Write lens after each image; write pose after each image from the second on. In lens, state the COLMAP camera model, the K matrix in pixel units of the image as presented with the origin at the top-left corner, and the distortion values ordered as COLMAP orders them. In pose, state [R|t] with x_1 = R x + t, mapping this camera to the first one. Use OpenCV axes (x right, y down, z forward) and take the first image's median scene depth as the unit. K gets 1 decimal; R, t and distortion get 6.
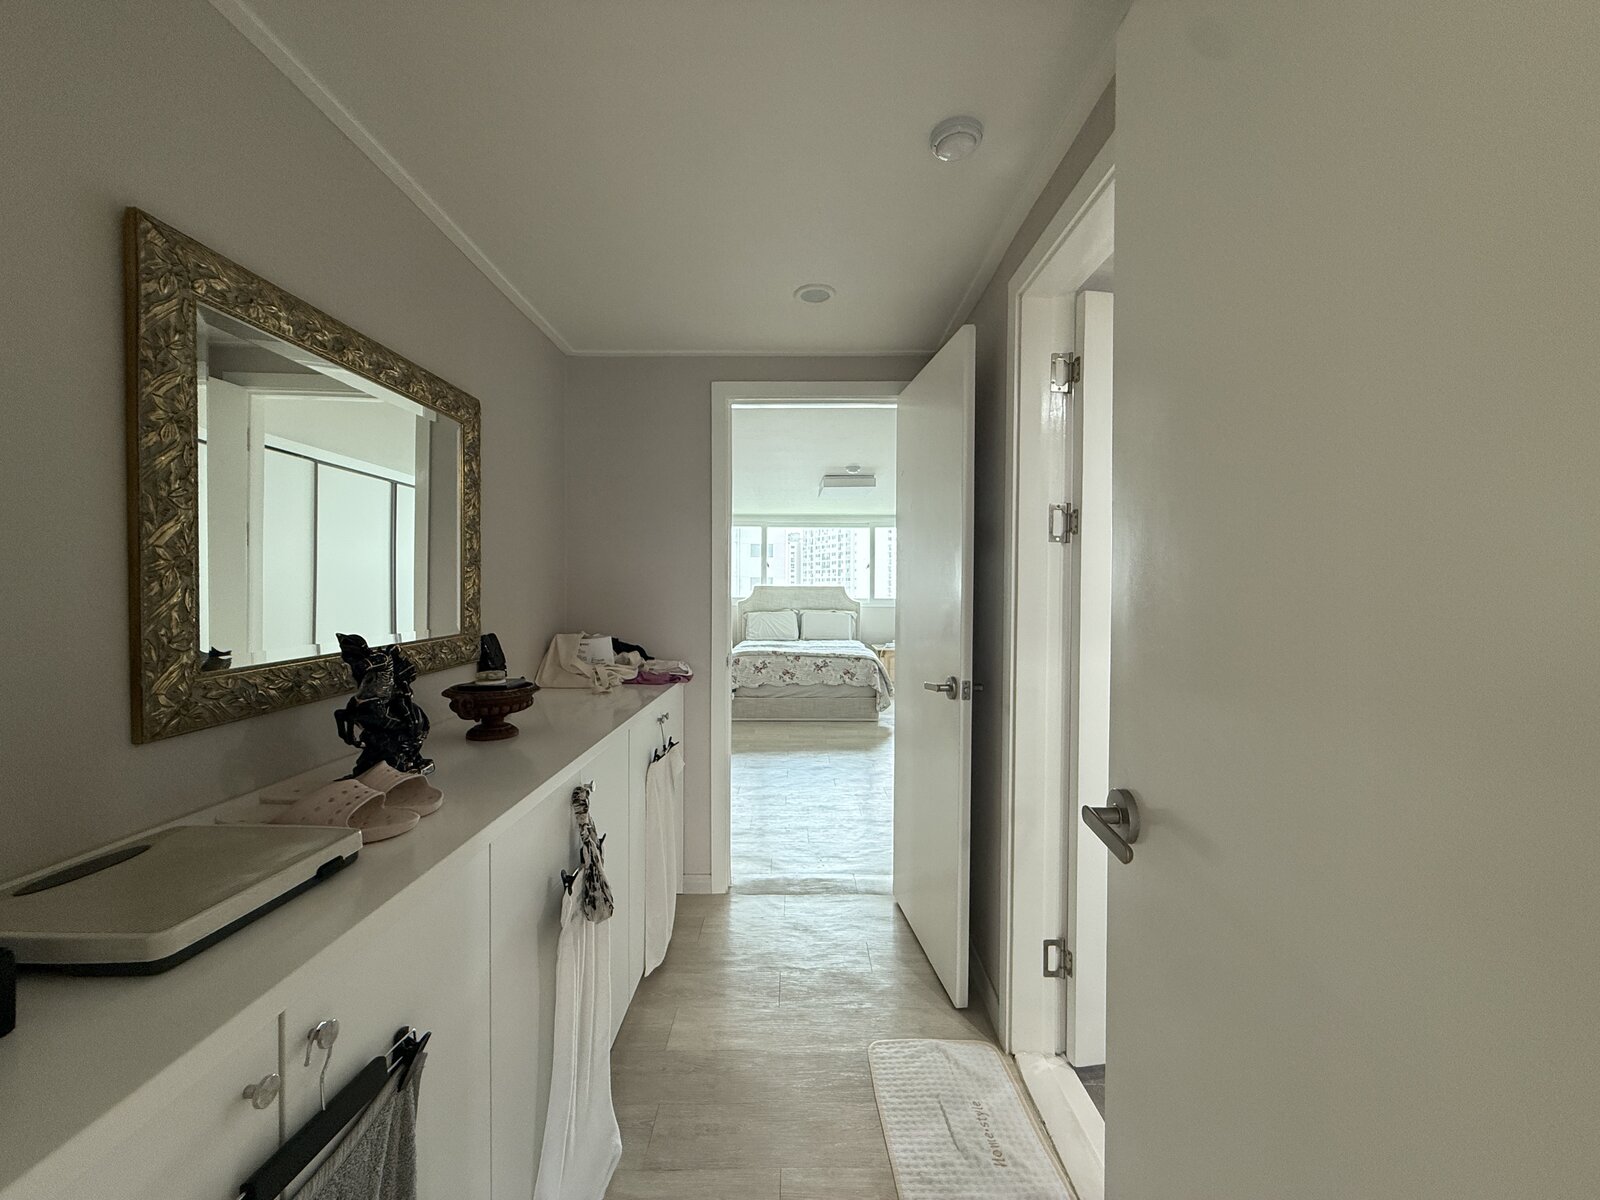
lens RADIAL K [[637.9, 0, 795.3], [0, 637.9, 600.1], [0, 0, 1]] dist [-0.000903, 0.000307]
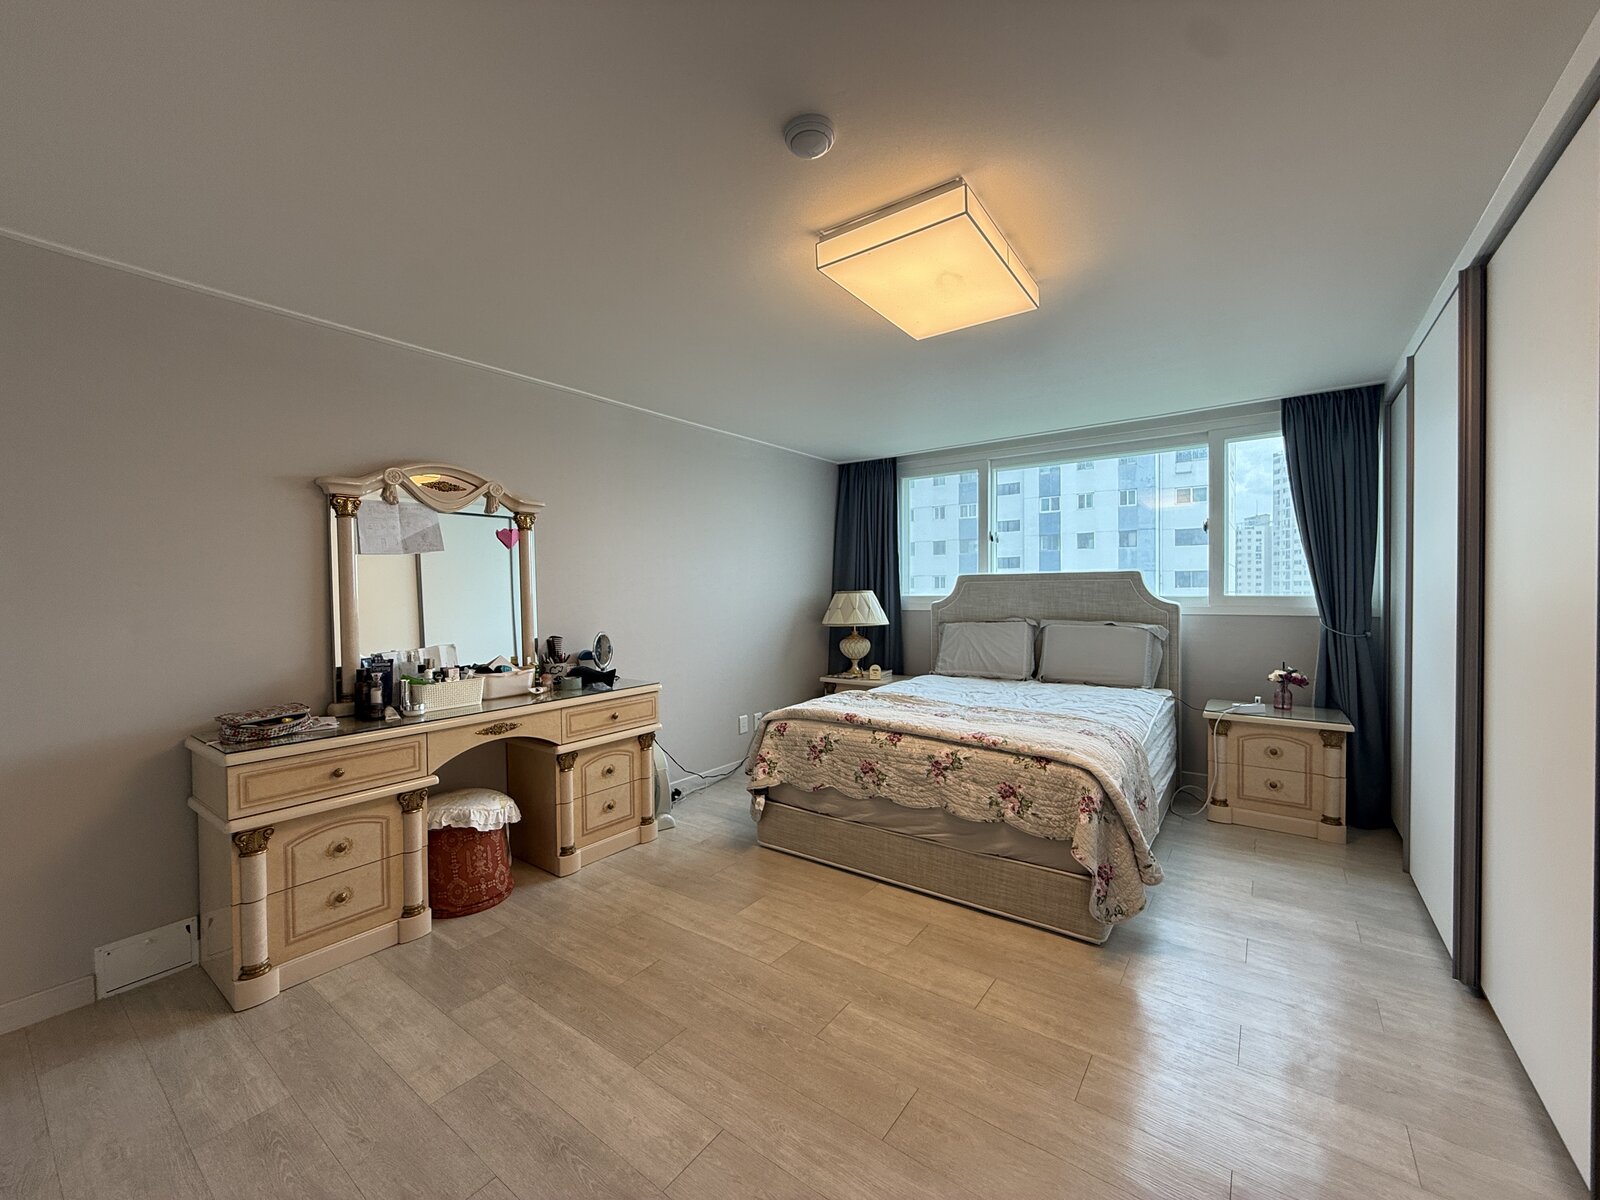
lens RADIAL K [[637.9, 0, 795.3], [0, 637.9, 600.1], [0, 0, 1]] dist [-0.000903, 0.000307]
pose [[0.802930, -0.006907, -0.596033, 0.203408], [0.006231, 0.999975, -0.003195, 0.000378], [0.596041, -0.001148, 0.802953, 0.619476]]
